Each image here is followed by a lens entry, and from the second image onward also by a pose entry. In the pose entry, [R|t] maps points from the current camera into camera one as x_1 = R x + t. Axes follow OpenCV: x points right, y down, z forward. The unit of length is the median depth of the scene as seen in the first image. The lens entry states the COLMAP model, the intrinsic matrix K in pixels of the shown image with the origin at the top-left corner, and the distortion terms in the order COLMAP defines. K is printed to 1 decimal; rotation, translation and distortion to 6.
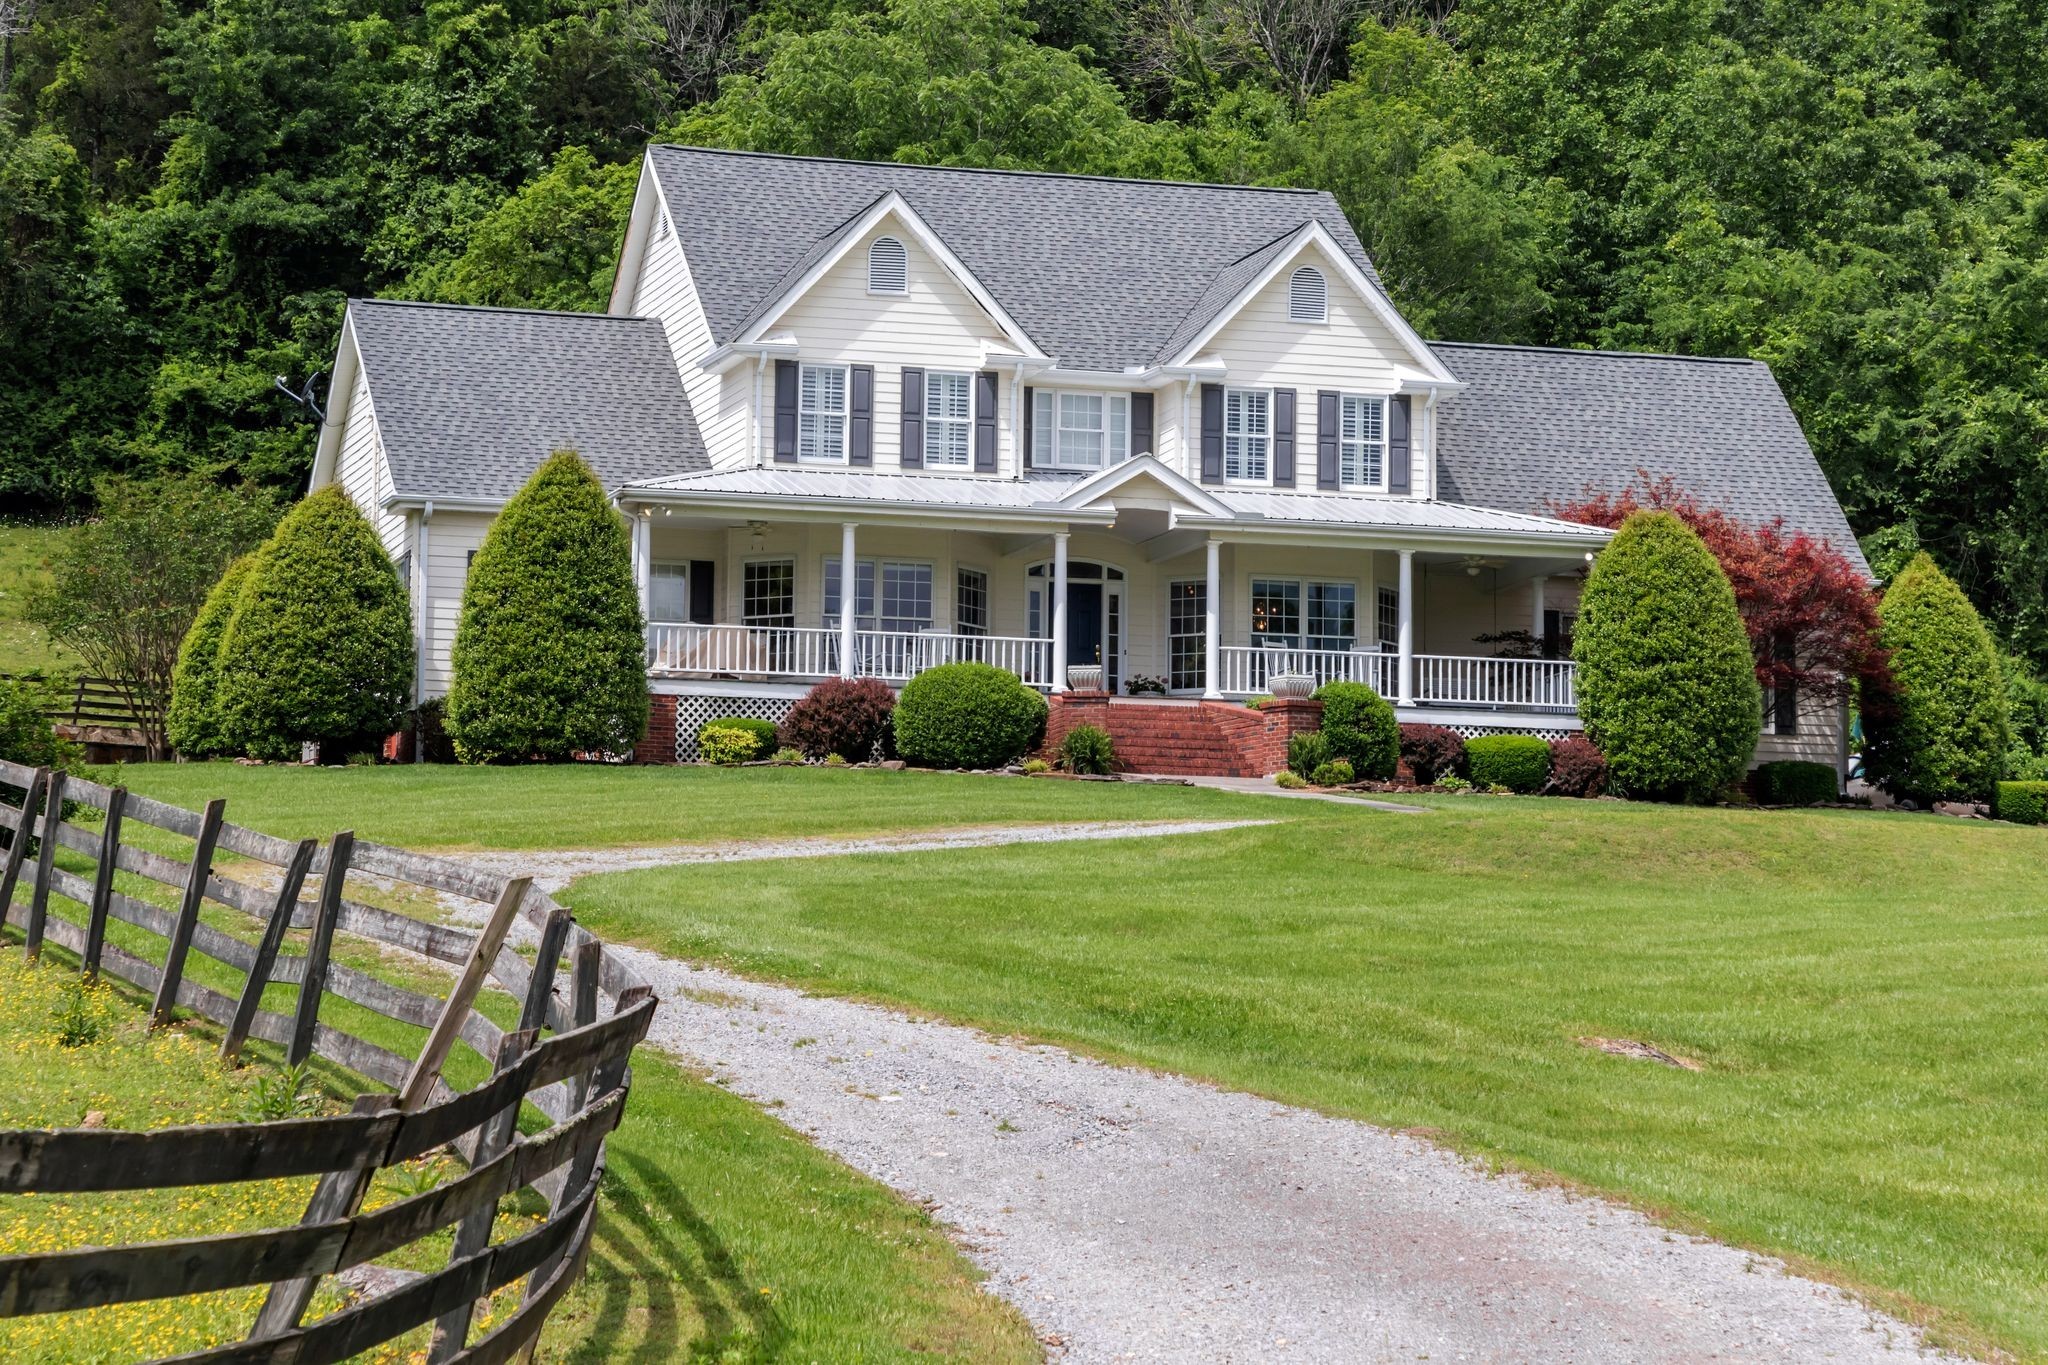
lens RADIAL K [[6523.5, 0, 1024.0], [0, 6523.5, 682.5], [0, 0, 1]] dist [-0.026009, -0.120554]
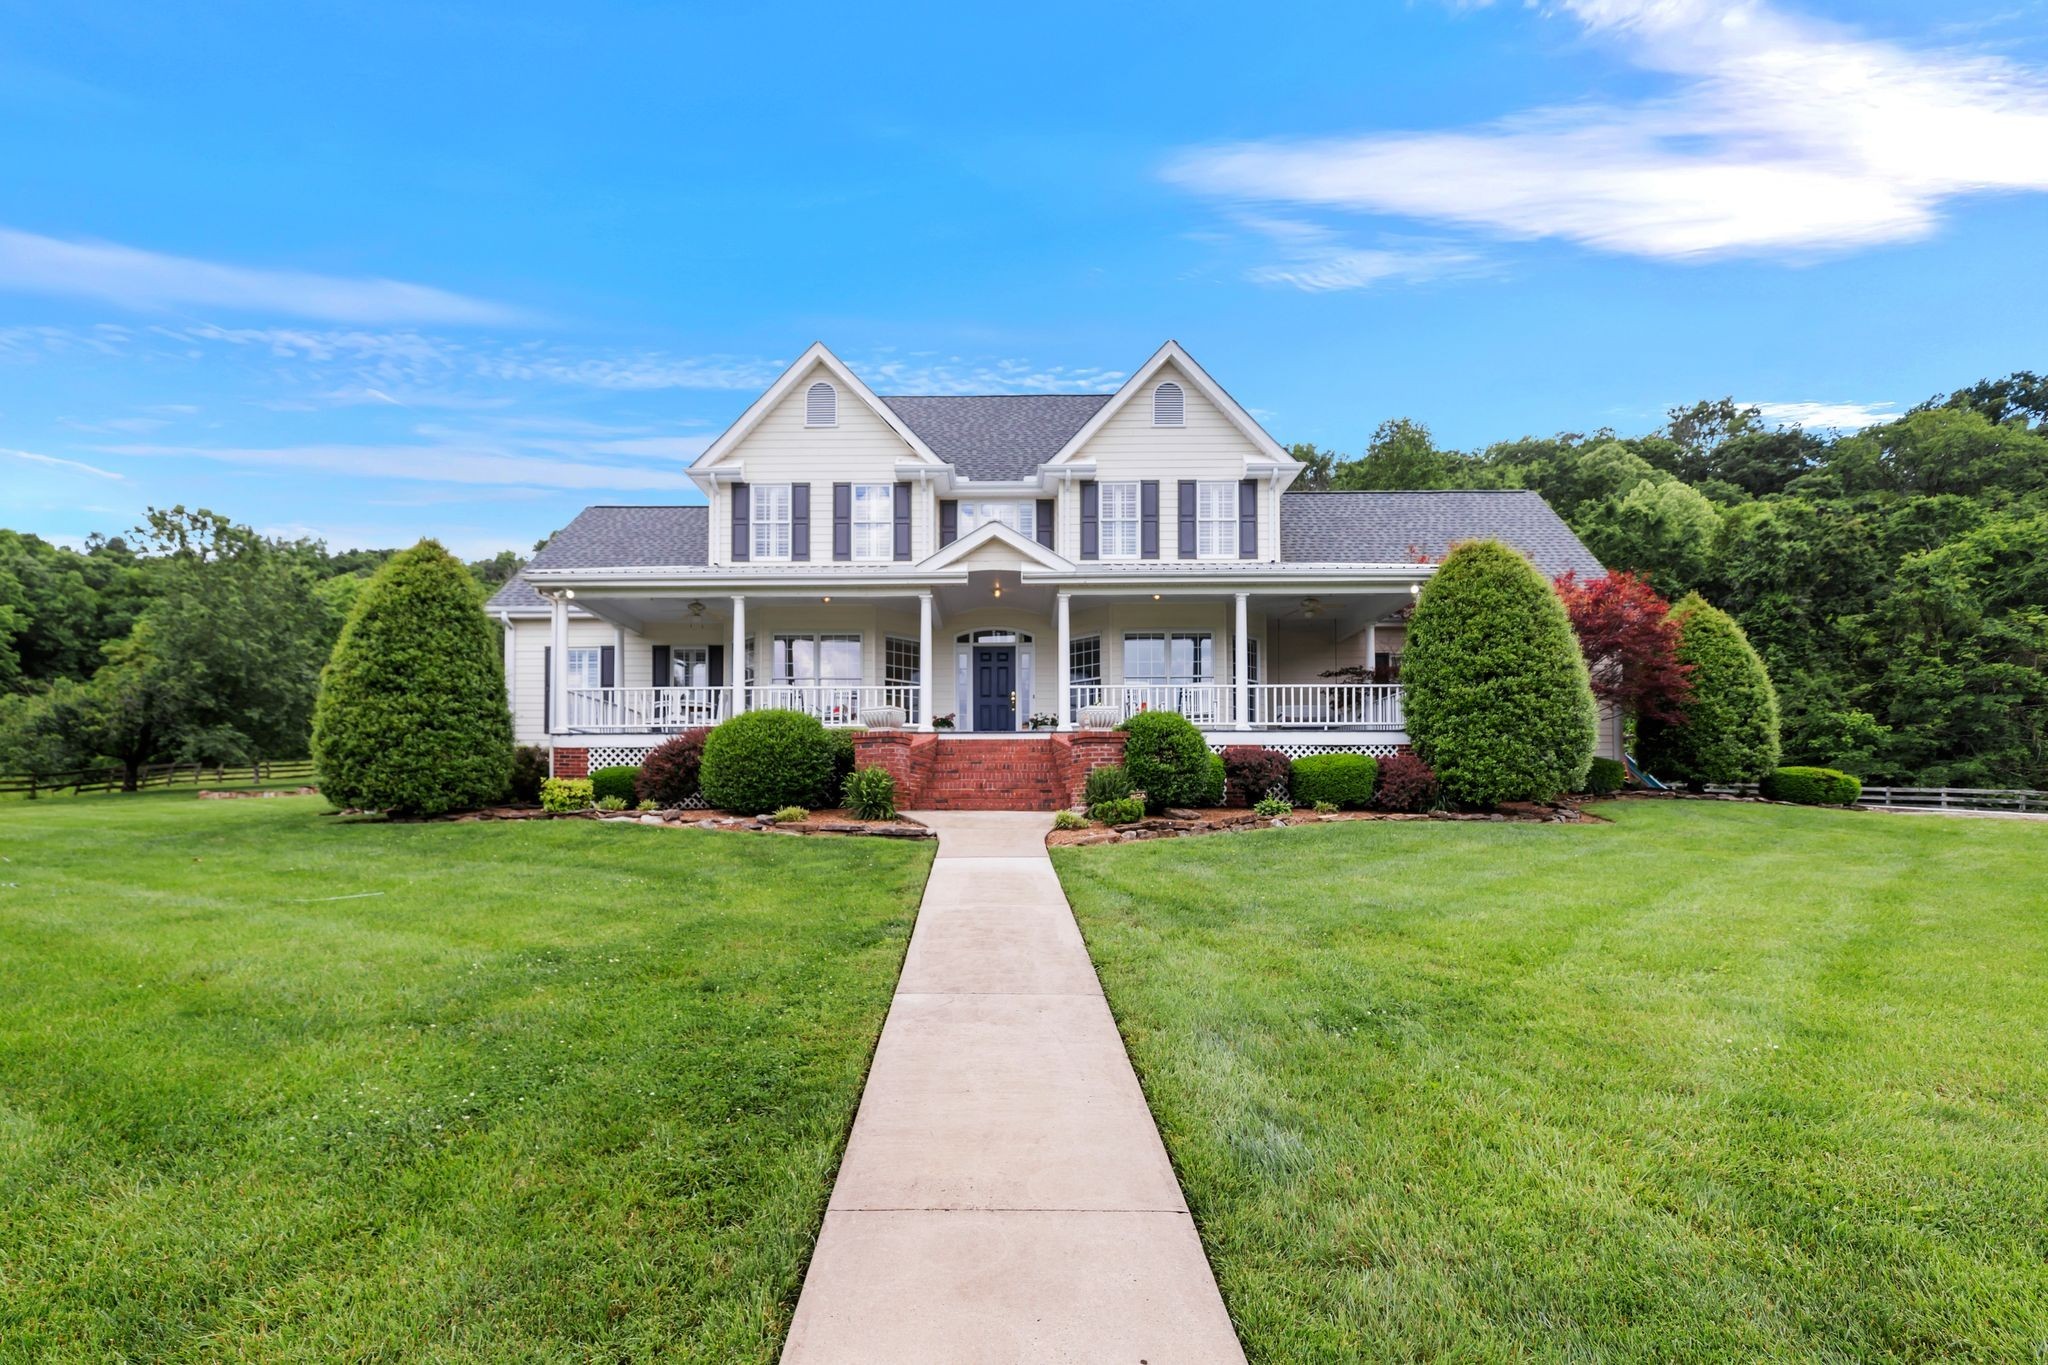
lens RADIAL K [[1065.5, 0, 941.2], [0, 1065.5, 818.8], [0, 0, 1]] dist [-0.002704, -0.000059]
pose [[0.948048, -0.014673, -0.317787, 0.068280], [0.042073, 0.995944, 0.079532, 0.001985], [0.315331, -0.088770, 0.944821, 0.813121]]
